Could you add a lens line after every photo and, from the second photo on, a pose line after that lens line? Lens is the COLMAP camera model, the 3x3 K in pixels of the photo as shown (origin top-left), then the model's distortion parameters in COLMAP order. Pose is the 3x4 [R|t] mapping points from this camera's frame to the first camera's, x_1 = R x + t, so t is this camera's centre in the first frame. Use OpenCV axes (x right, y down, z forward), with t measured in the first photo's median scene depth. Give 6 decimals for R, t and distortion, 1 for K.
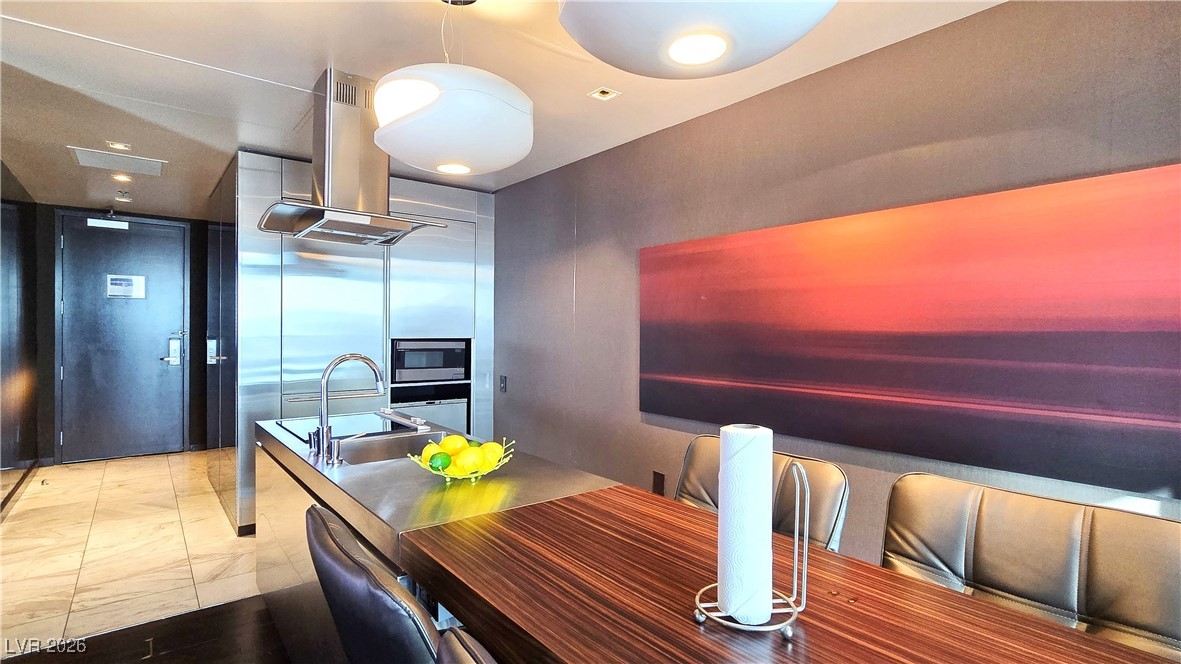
lens RADIAL K [[573.1, 0, 596.1], [0, 573.1, 334.5], [0, 0, 1]] dist [-0.009650, 0.005255]
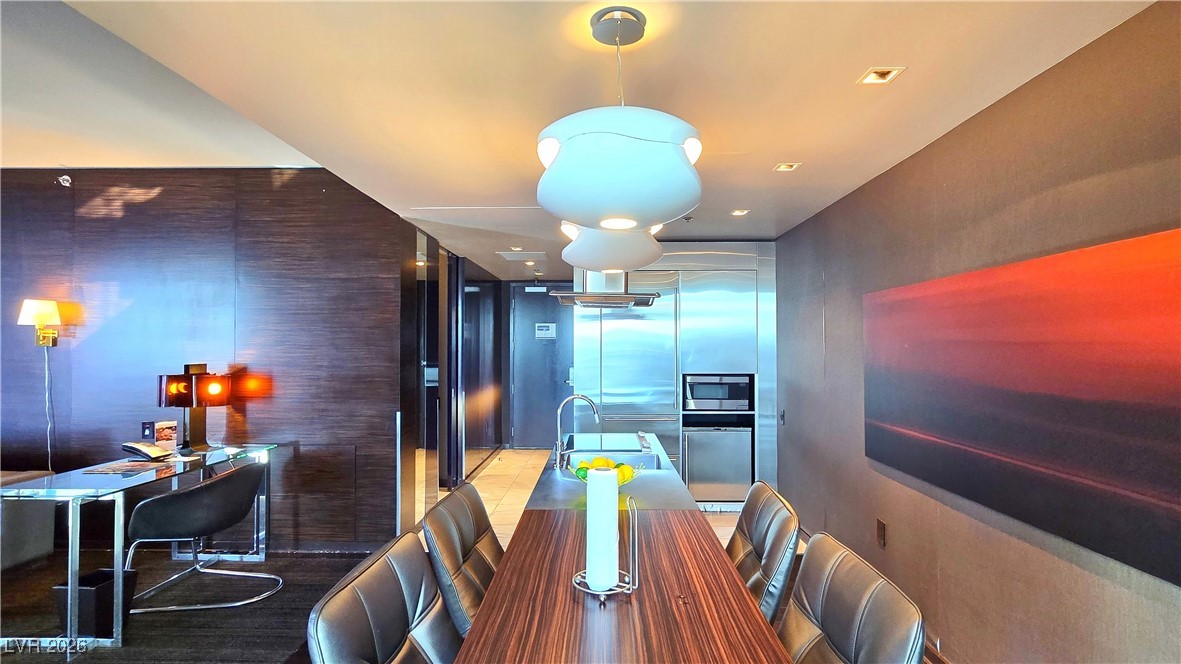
lens RADIAL K [[573.1, 0, 594.0], [0, 573.1, 335.4], [0, 0, 1]] dist [-0.009650, 0.005255]
pose [[0.768816, -0.020658, -0.639136, 0.272956], [0.001530, 0.999535, -0.030466, -0.036859], [0.639468, 0.022445, 0.768490, -0.058293]]
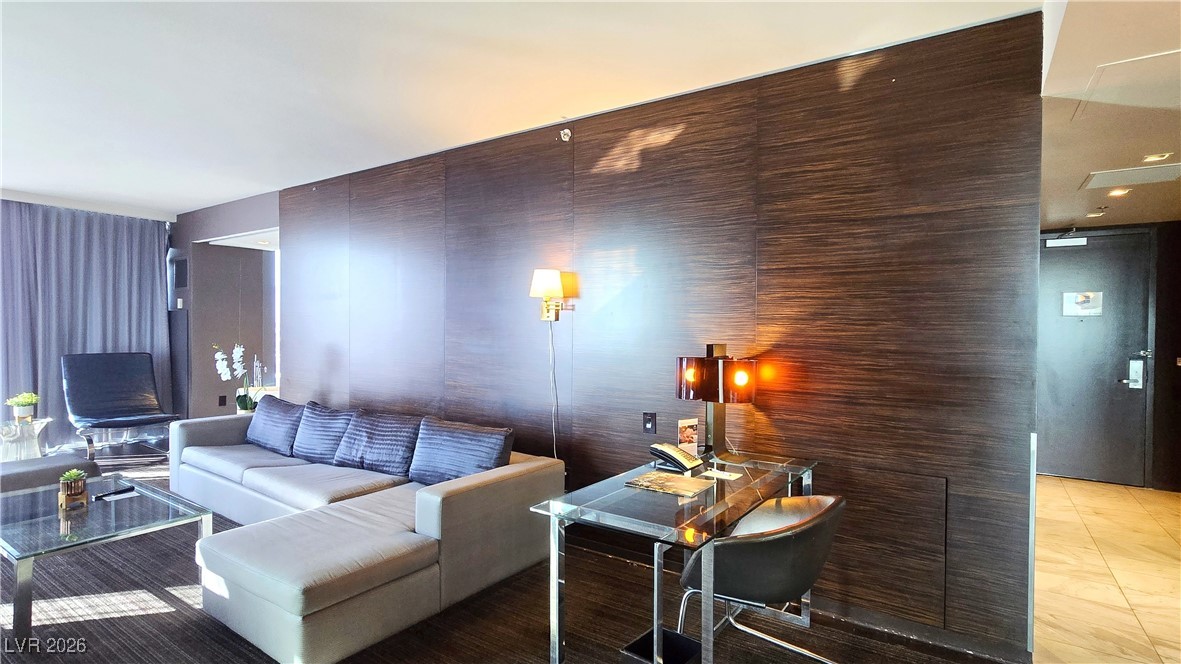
lens RADIAL K [[573.1, 0, 596.1], [0, 573.1, 336.7], [0, 0, 1]] dist [-0.009650, 0.005255]
pose [[0.305087, 0.009310, -0.952279, -0.196976], [-0.012520, 0.999905, 0.005765, -0.030660], [0.952242, 0.010164, 0.305175, -0.111815]]
